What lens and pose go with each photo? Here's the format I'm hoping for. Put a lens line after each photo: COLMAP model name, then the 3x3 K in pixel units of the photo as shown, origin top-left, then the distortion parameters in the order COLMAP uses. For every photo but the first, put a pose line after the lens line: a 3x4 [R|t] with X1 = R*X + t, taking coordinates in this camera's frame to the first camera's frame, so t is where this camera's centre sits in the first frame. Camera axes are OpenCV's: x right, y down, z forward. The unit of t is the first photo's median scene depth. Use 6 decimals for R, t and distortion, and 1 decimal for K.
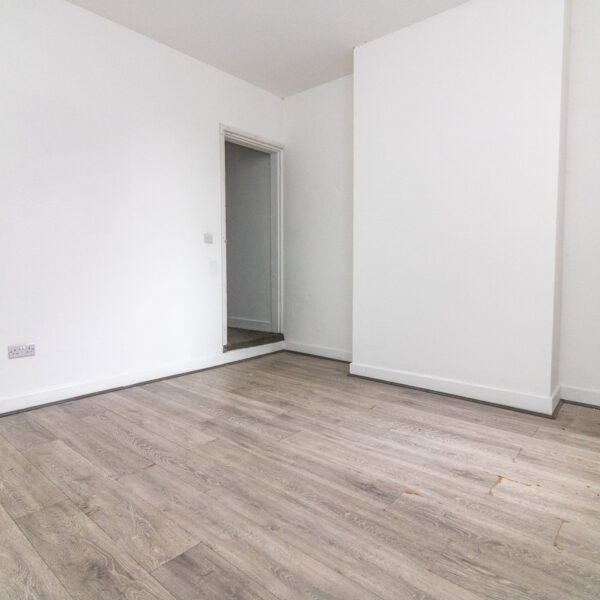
lens RADIAL K [[413.2, 0, 300.0], [0, 413.2, 300.0], [0, 0, 1]] dist [-0.003062, 0.001870]
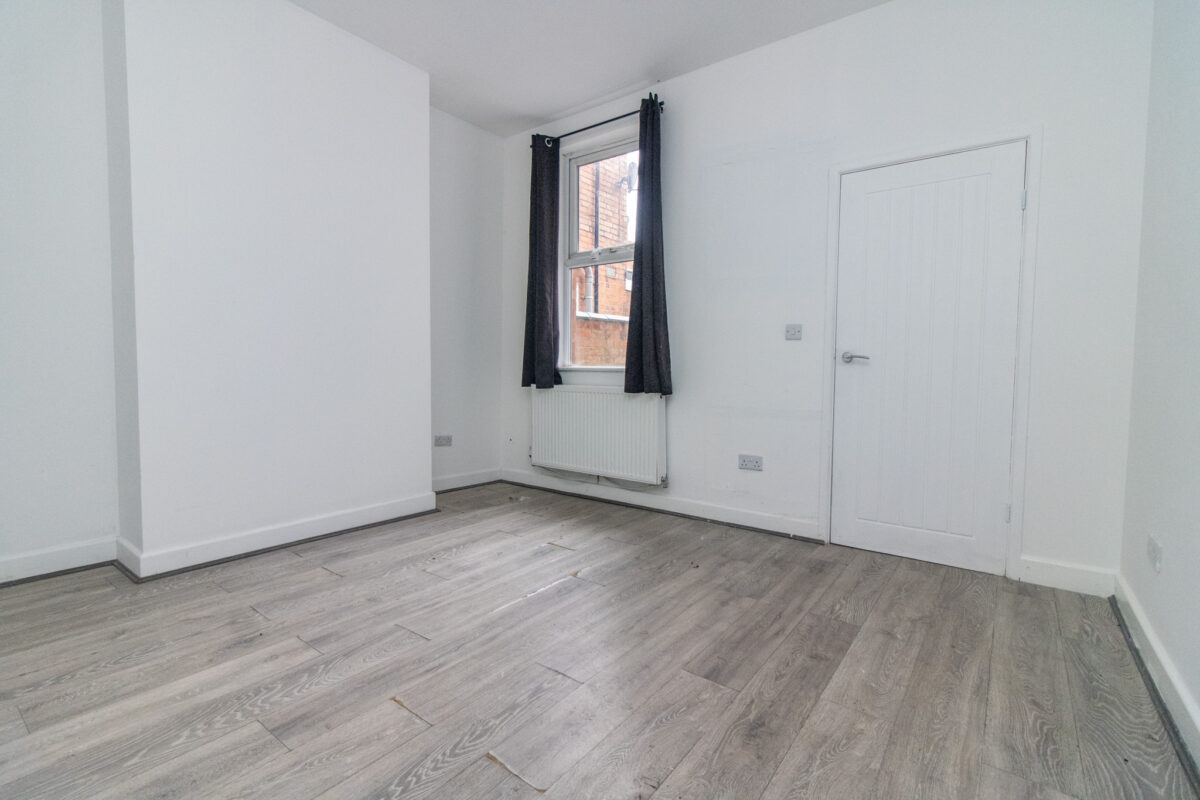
lens RADIAL K [[562.5, 0, 600.0], [0, 562.5, 400.0], [0, 0, 1]] dist [-0.002048, 0.000880]
pose [[-0.075197, -0.063310, 0.995157, -0.881029], [0.069920, 0.995191, 0.068595, -0.060523], [-0.994714, 0.074739, -0.070409, 0.761021]]
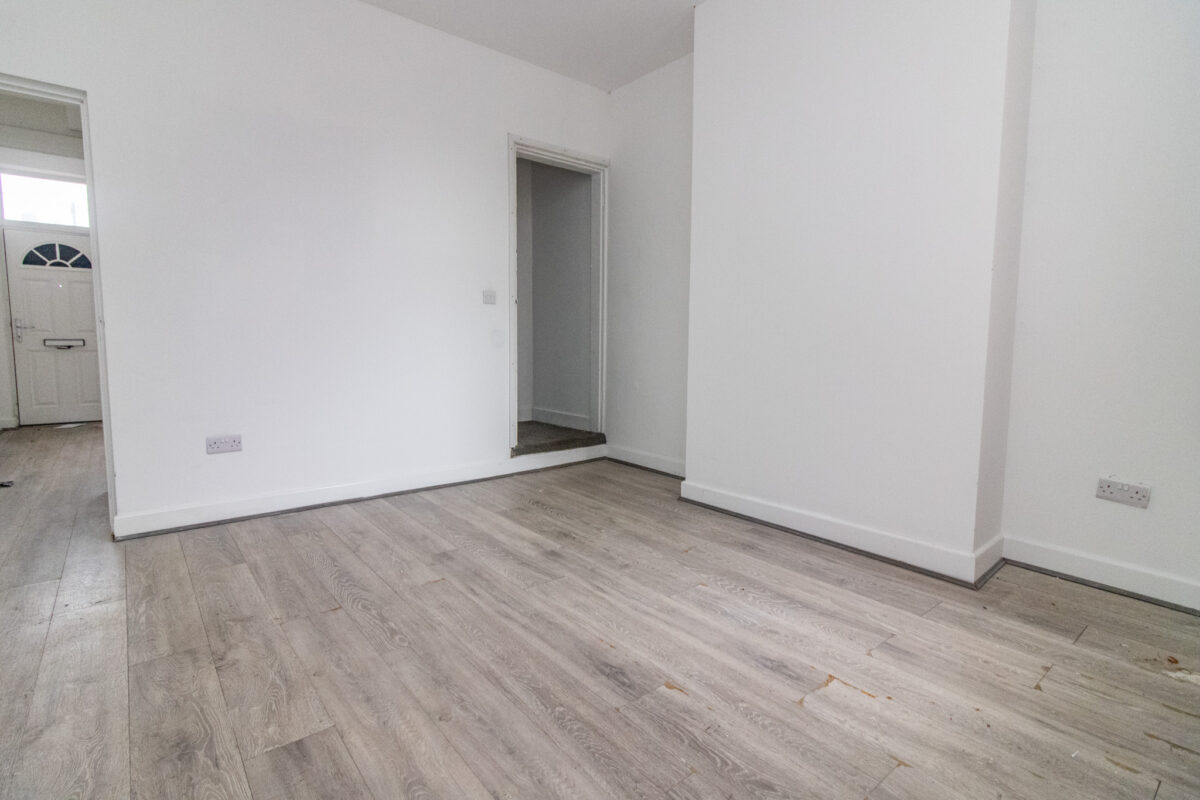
lens RADIAL K [[578.5, 0, 600.0], [0, 578.5, 400.0], [0, 0, 1]] dist [-0.002154, 0.001159]
pose [[0.985550, 0.027624, -0.167116, 0.222865], [-0.023516, 0.999372, 0.026511, -0.004133], [0.167743, -0.022198, 0.985581, 0.071898]]
